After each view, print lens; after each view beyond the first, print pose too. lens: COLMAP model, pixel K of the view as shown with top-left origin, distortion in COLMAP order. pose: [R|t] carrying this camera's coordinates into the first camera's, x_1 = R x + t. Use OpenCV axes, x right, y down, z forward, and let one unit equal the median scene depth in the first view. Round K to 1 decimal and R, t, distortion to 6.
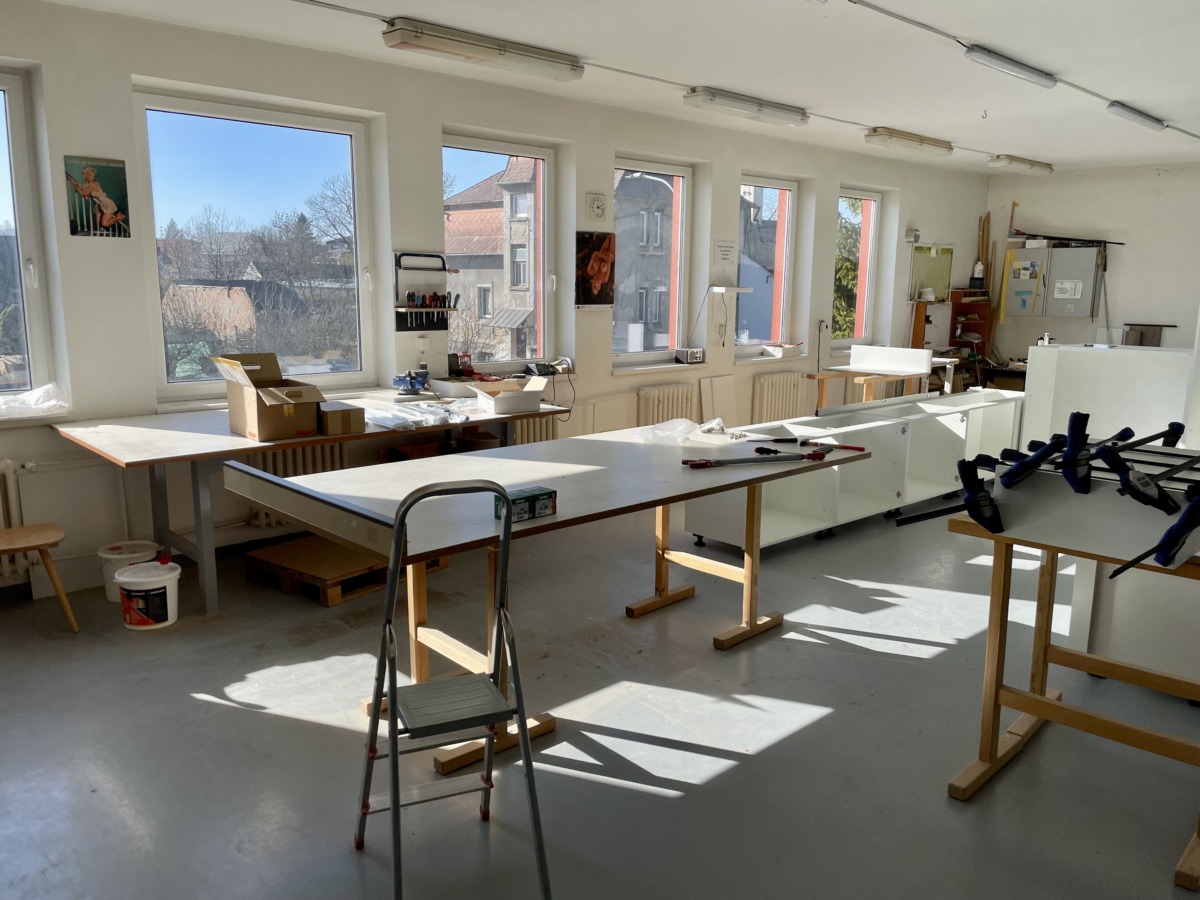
lens RADIAL K [[915.6, 0, 602.4], [0, 915.6, 447.1], [0, 0, 1]] dist [0.032663, -0.040123]
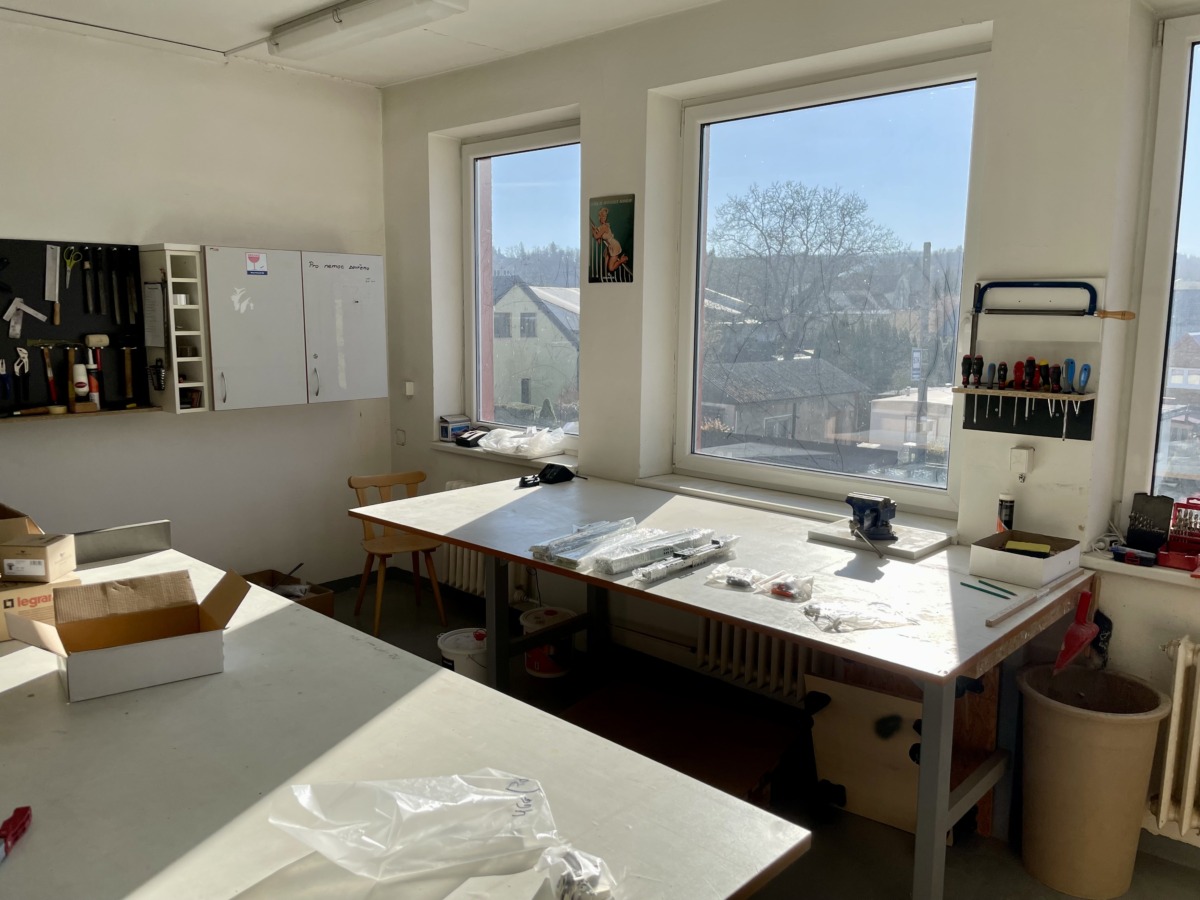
lens RADIAL K [[915.6, 0, 590.4], [0, 915.6, 441.4], [0, 0, 1]] dist [0.032663, -0.040123]
pose [[0.053062, 0.125811, -0.990634, 0.246261], [-0.186765, 0.975777, 0.113921, -0.117766], [0.980971, 0.178971, 0.075273, 0.633164]]
